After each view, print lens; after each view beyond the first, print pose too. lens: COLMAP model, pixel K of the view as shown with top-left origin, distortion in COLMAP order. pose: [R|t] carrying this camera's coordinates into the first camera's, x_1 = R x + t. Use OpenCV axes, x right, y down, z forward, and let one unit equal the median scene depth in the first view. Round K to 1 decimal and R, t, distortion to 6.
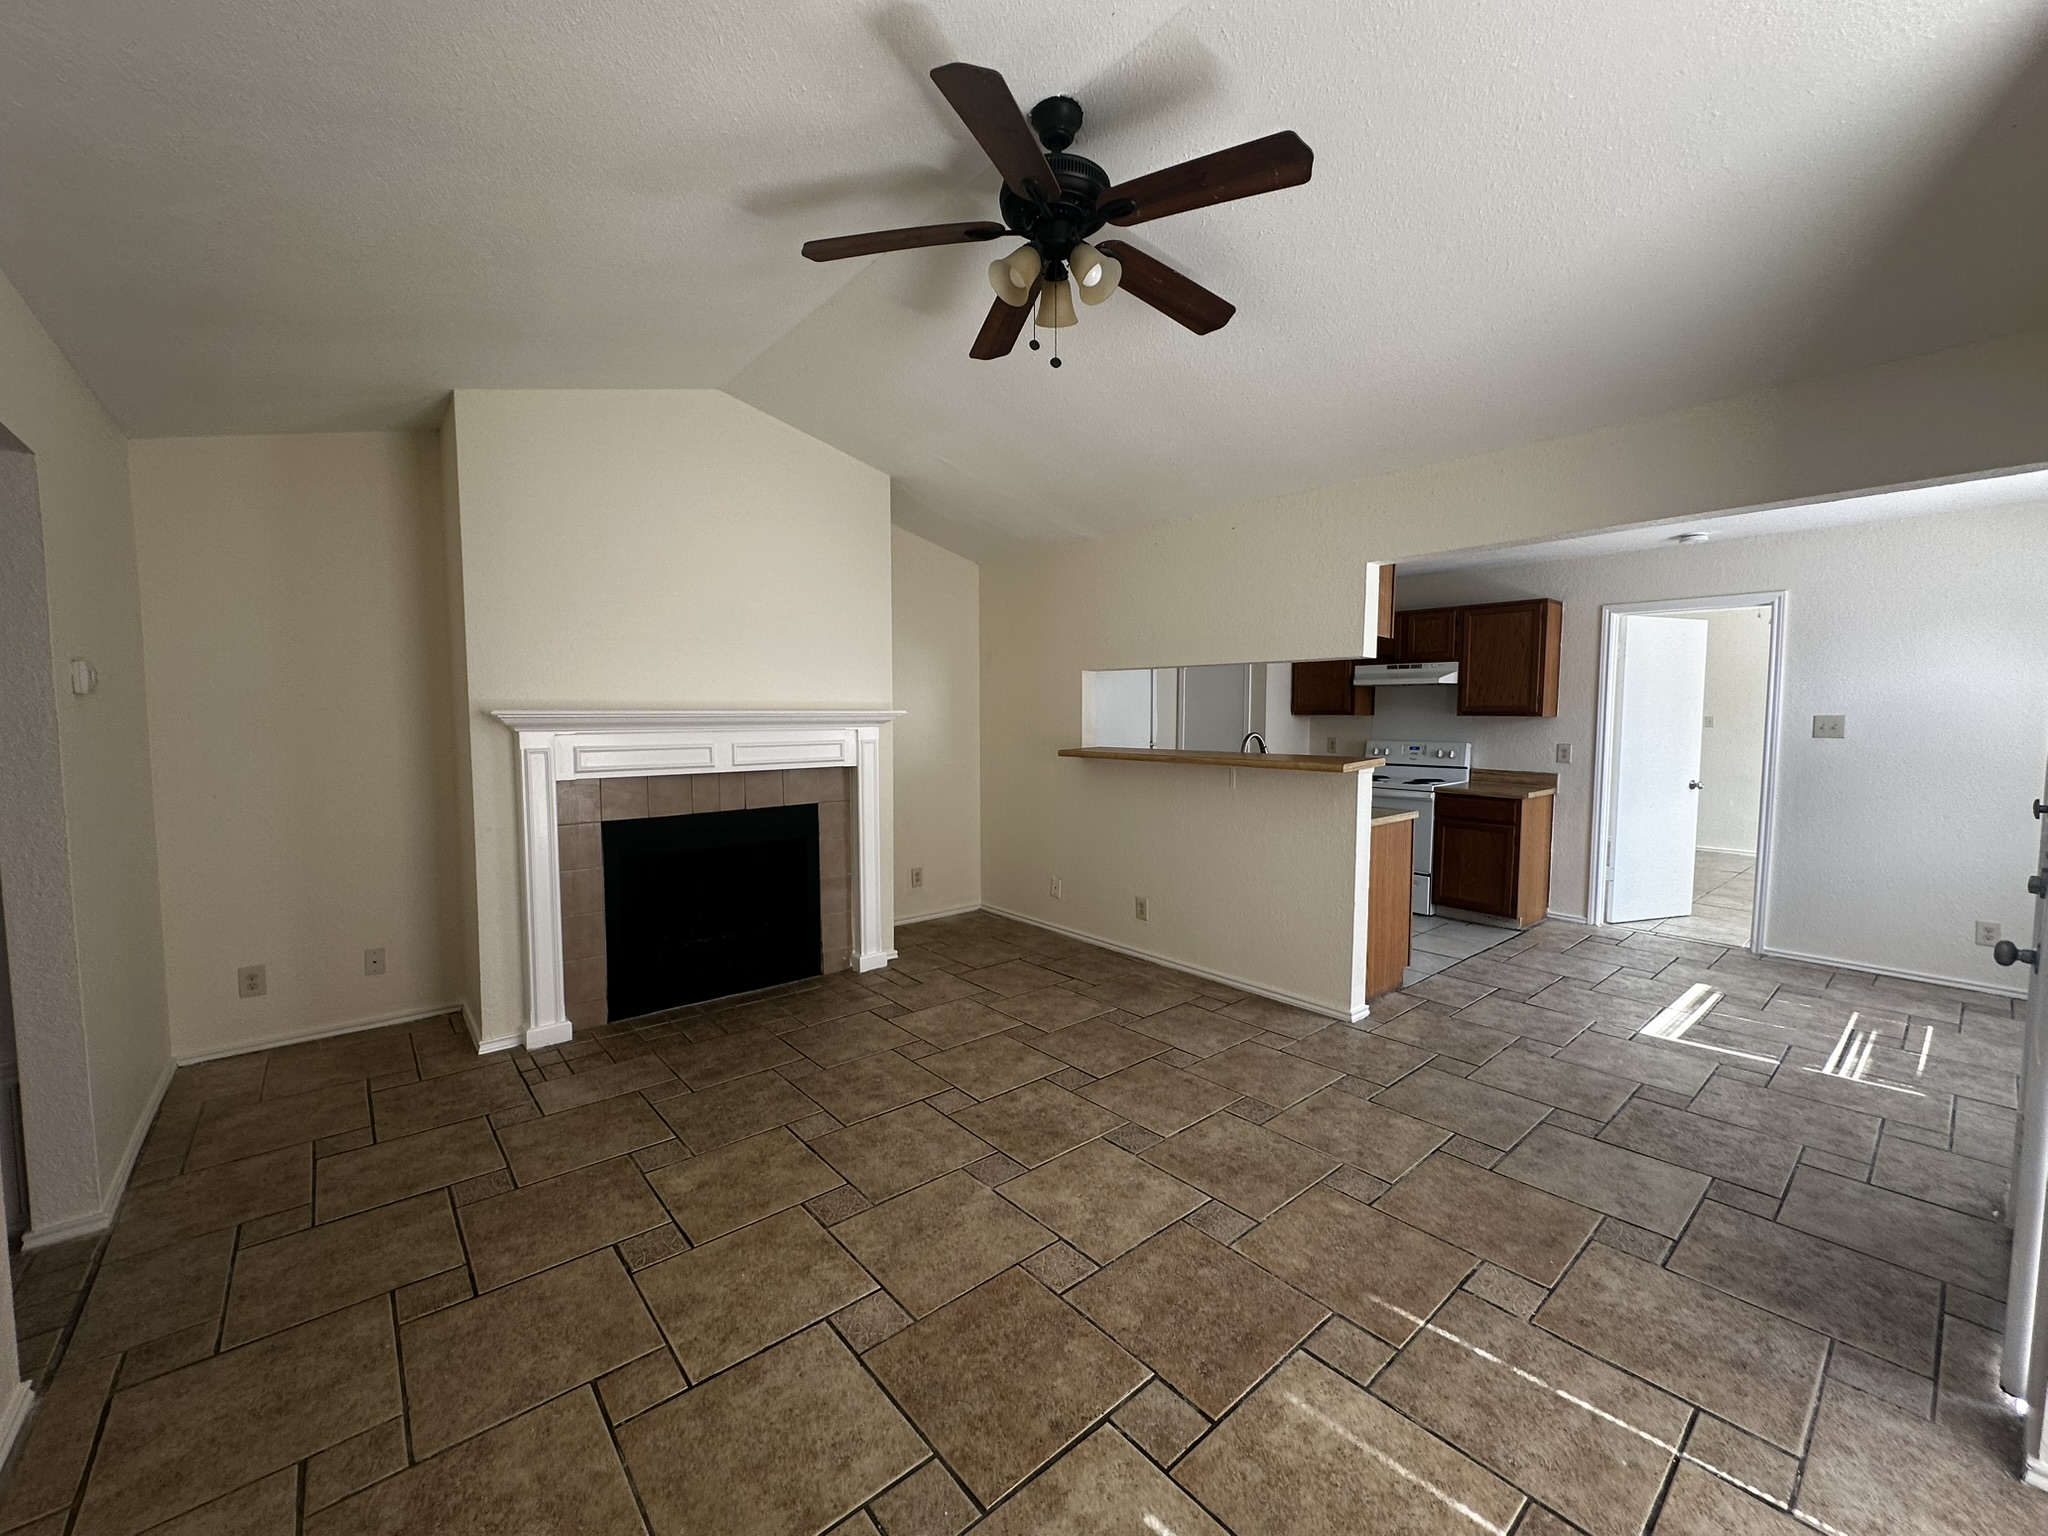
lens RADIAL K [[812.5, 0, 1027.3], [0, 812.5, 770.6], [0, 0, 1]] dist [-0.001605, 0.000294]
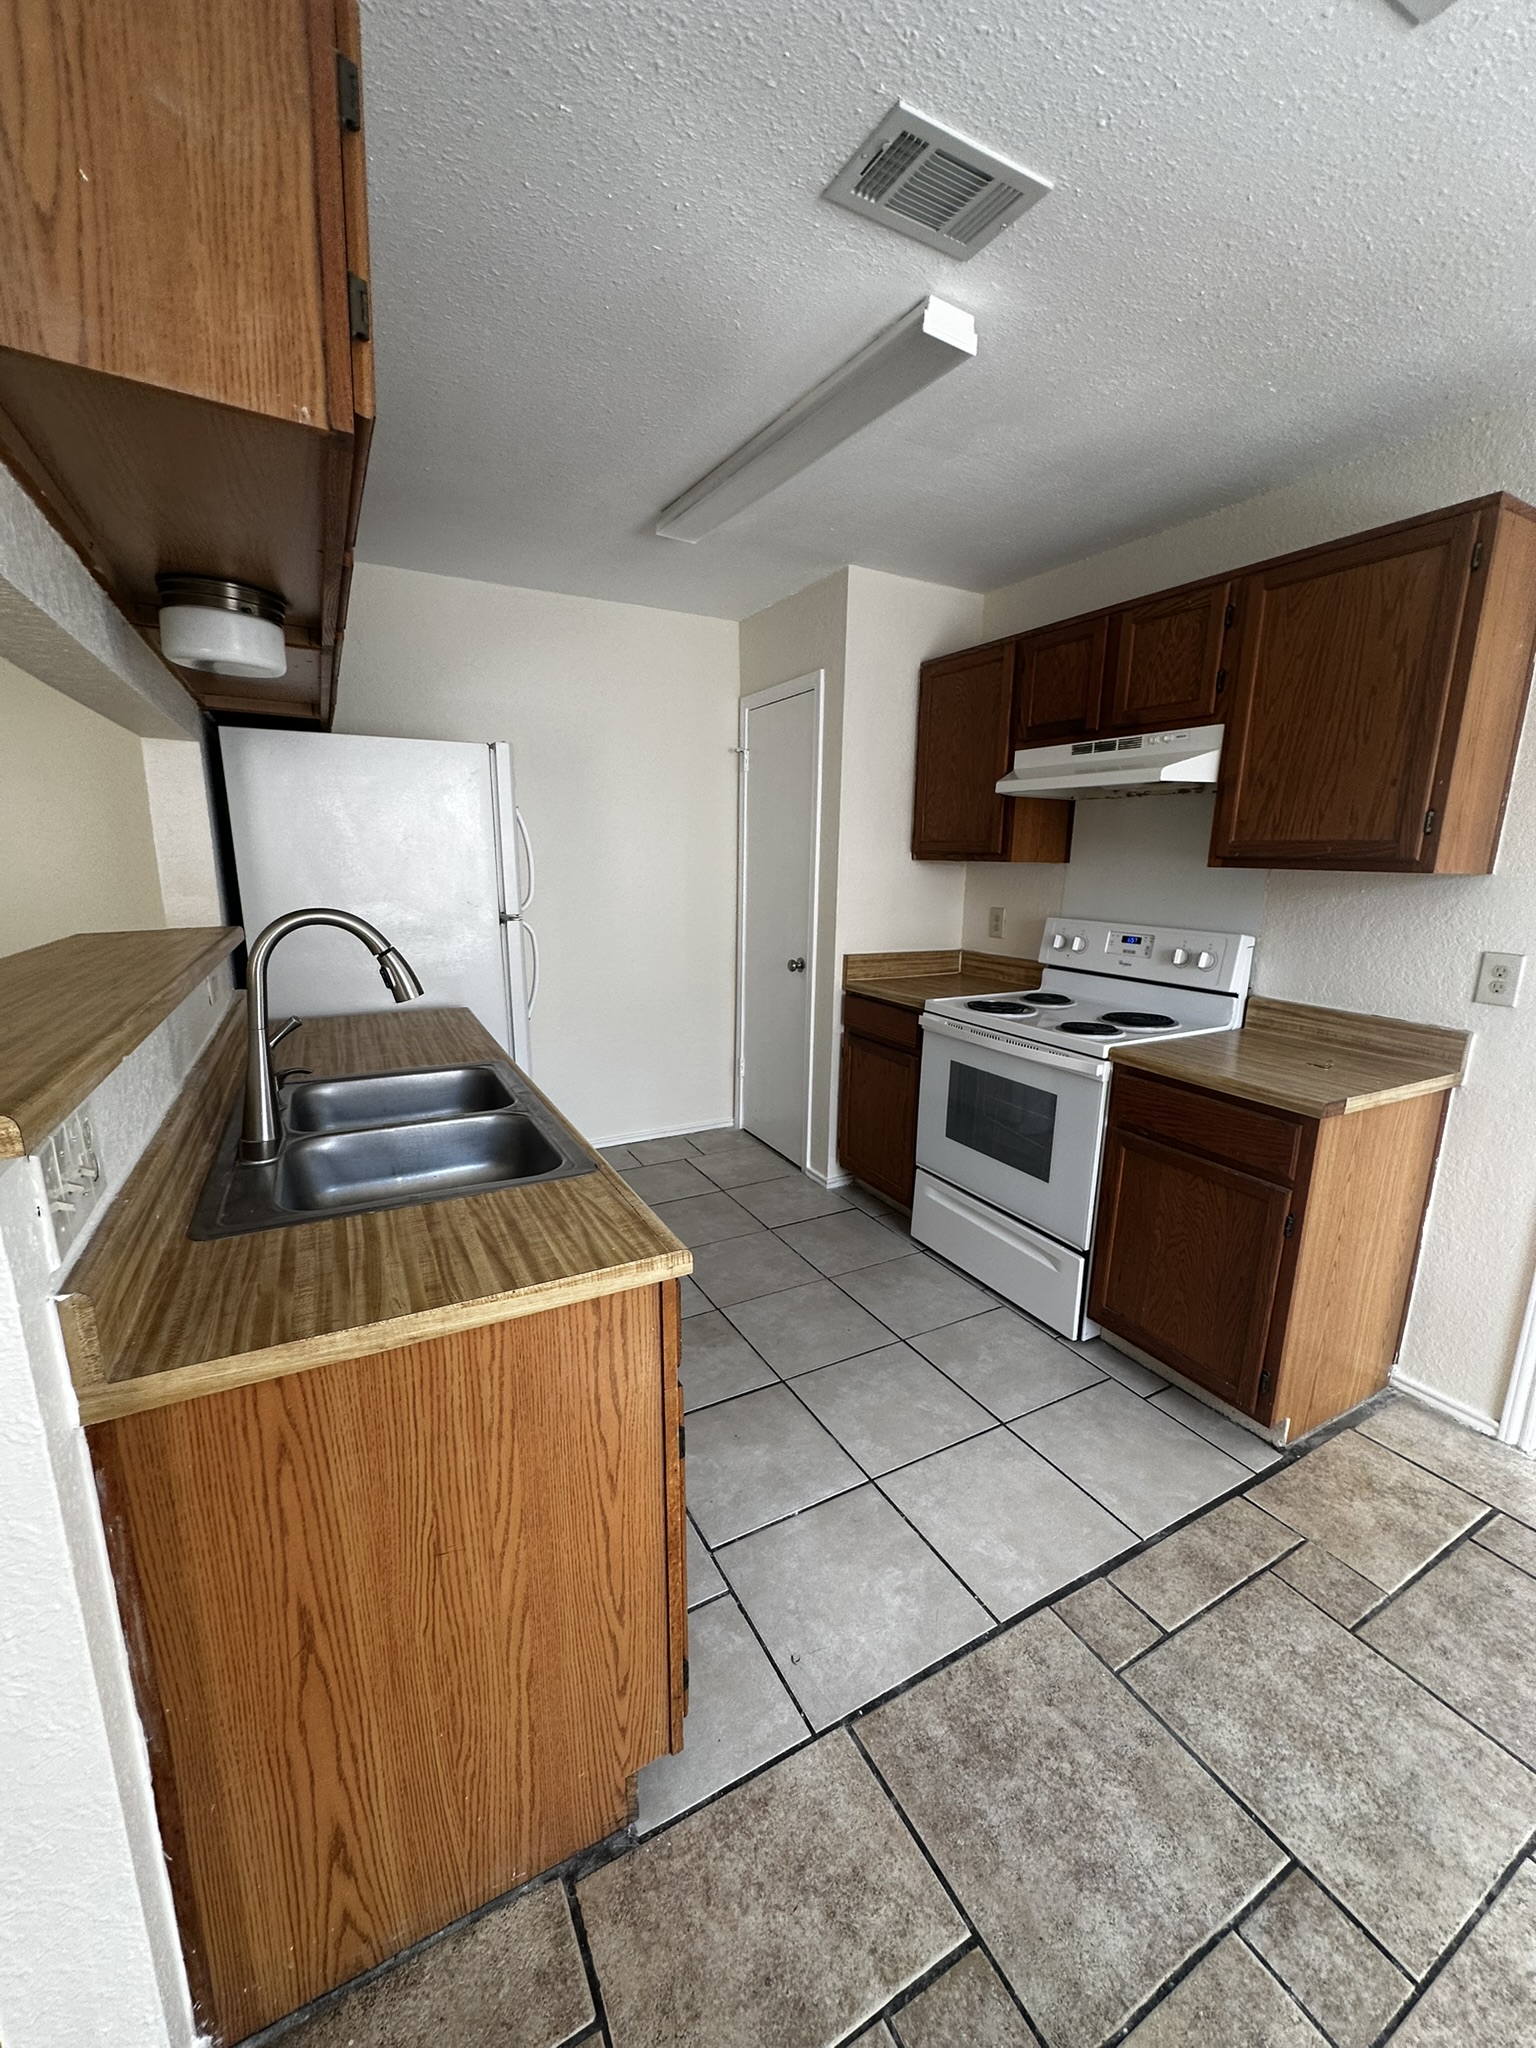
lens RADIAL K [[812.5, 0, 771.0], [0, 812.5, 1022.5], [0, 0, 1]] dist [-0.001605, 0.000294]
pose [[0.978785, 0.055003, -0.197368, 0.562770], [-0.028667, 0.990582, 0.133890, -0.055005], [0.202874, -0.125391, 0.971143, 0.785255]]
